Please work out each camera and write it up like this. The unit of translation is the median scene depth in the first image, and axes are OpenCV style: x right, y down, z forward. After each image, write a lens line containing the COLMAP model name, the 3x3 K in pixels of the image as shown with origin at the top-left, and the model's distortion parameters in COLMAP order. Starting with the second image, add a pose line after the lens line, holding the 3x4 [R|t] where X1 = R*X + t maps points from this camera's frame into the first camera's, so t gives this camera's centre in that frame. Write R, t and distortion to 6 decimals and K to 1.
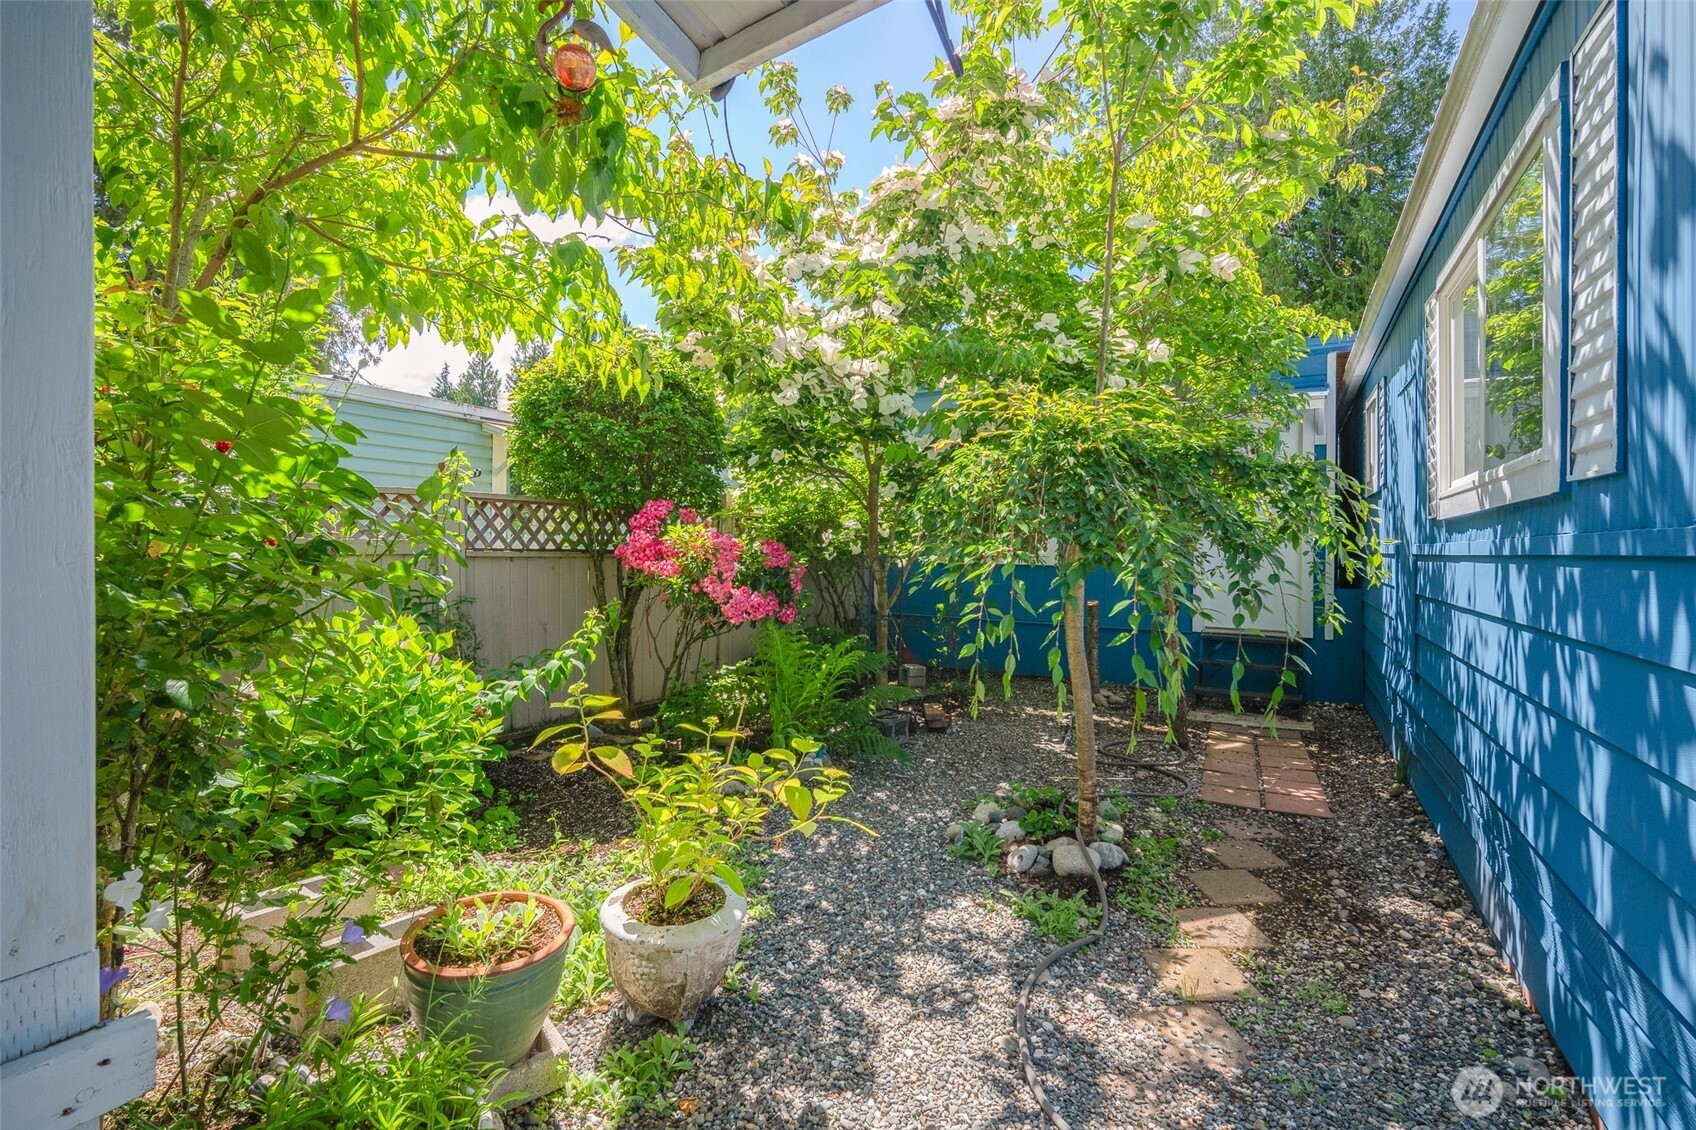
lens RADIAL K [[742.8, 0, 850.9], [0, 742.8, 556.2], [0, 0, 1]] dist [-0.006249, -0.000369]
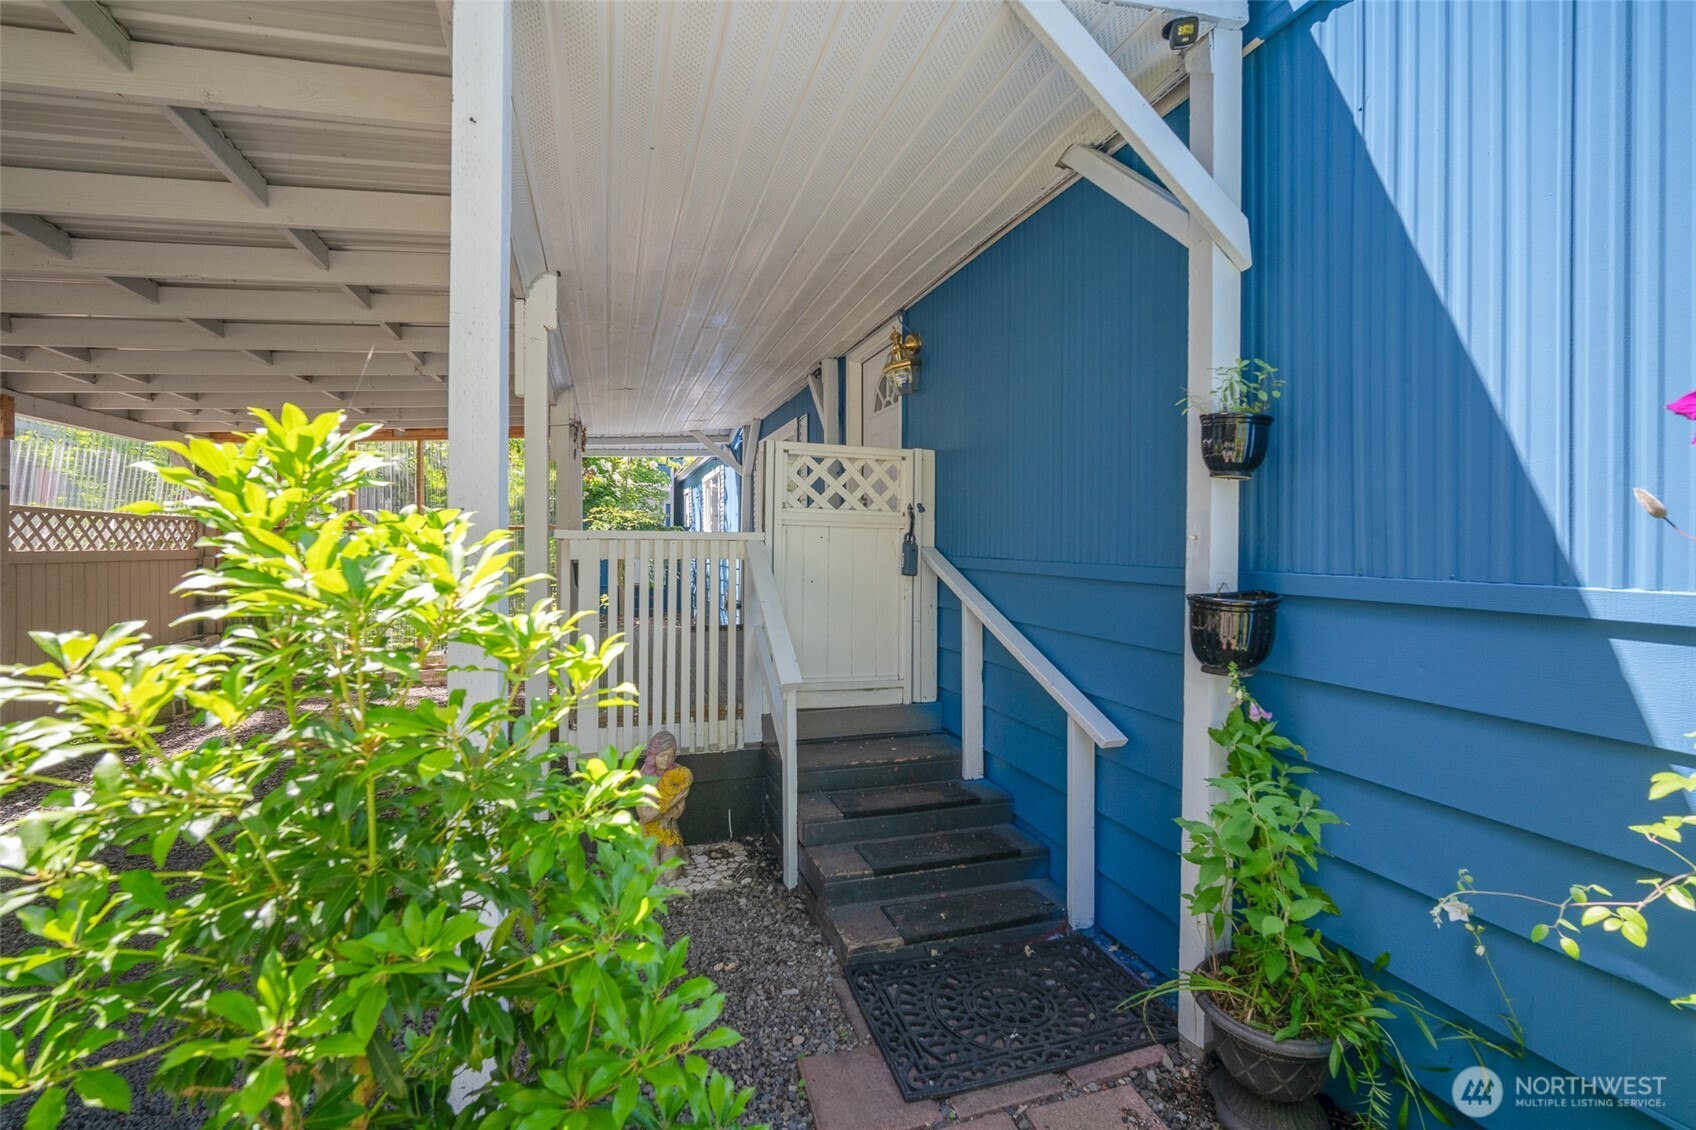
lens RADIAL K [[742.8, 0, 850.9], [0, 742.8, 556.2], [0, 0, 1]] dist [-0.006249, -0.000369]
pose [[0.661406, -0.018655, 0.749796, -1.192142], [0.007087, 0.999801, 0.018624, -0.031062], [-0.749995, -0.007004, 0.661406, -1.581027]]
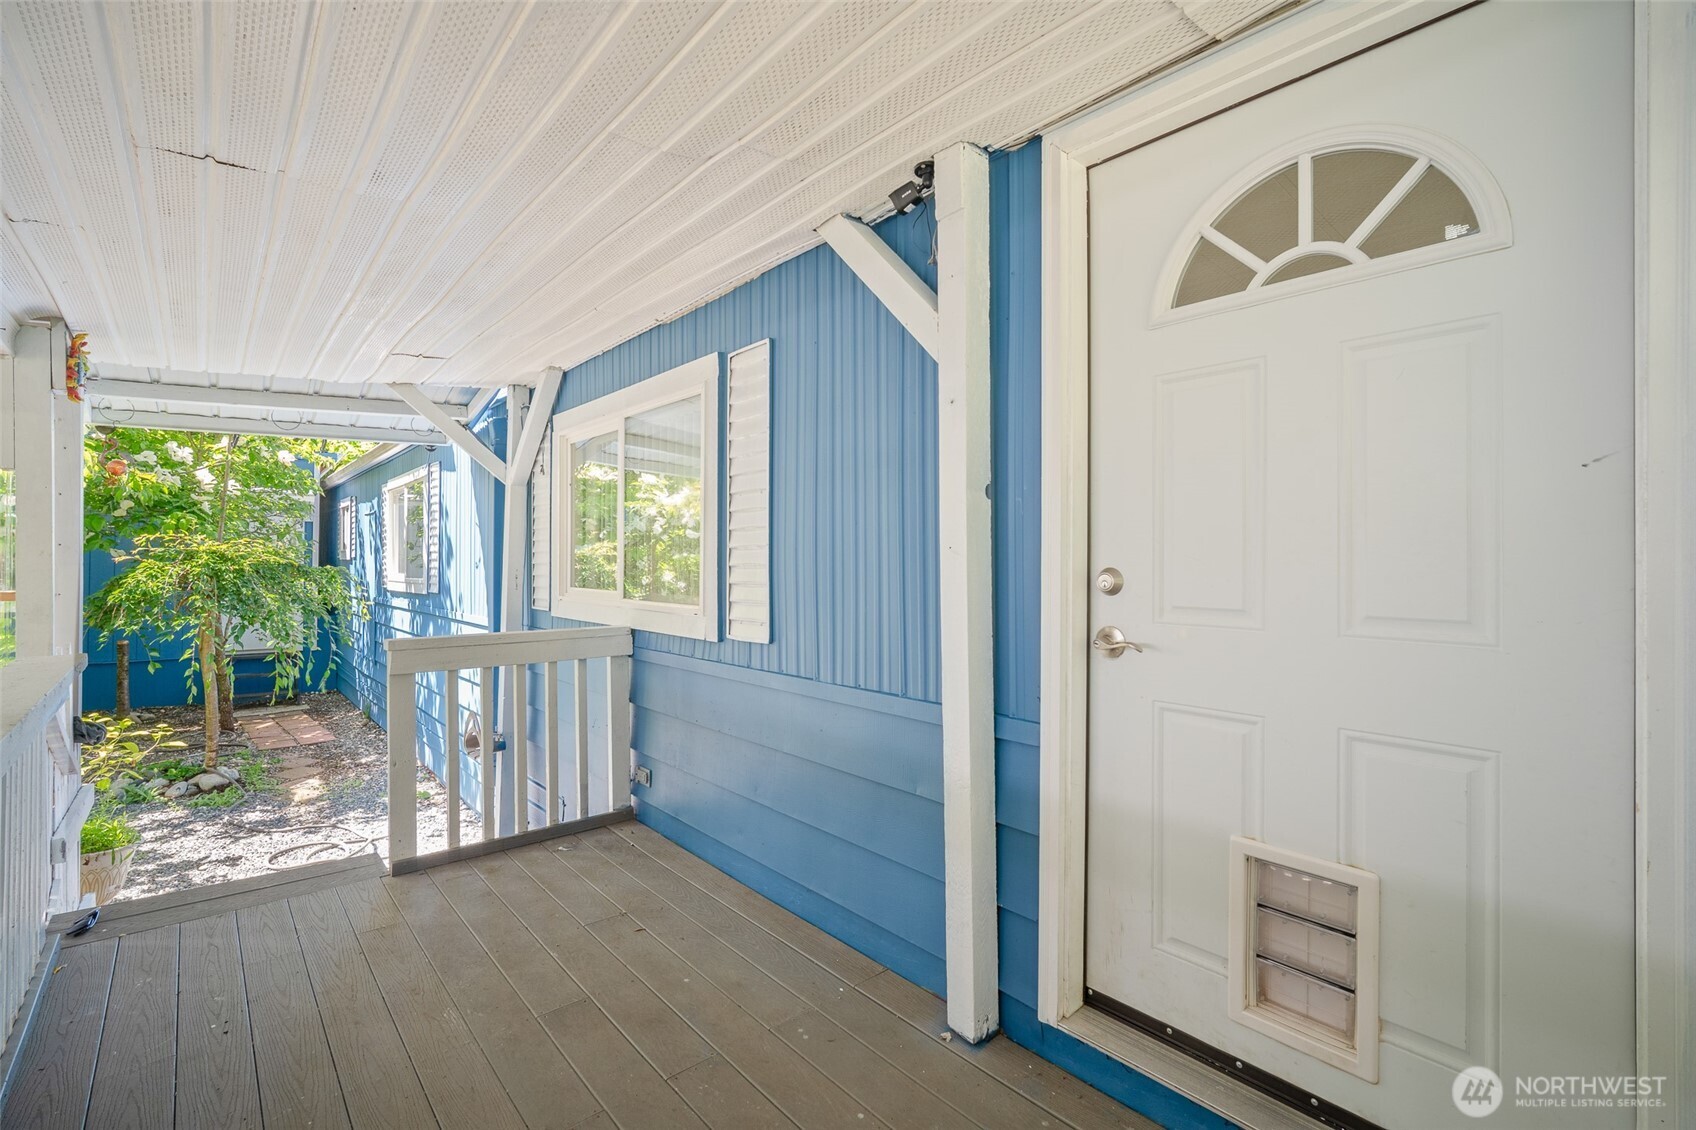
lens RADIAL K [[742.8, 0, 850.9], [0, 742.8, 556.2], [0, 0, 1]] dist [-0.006249, -0.000369]
pose [[0.312113, 0.006377, 0.950024, -0.705338], [0.001200, 0.999974, -0.007106, -0.103943], [-0.950044, 0.003358, 0.312097, -0.812485]]
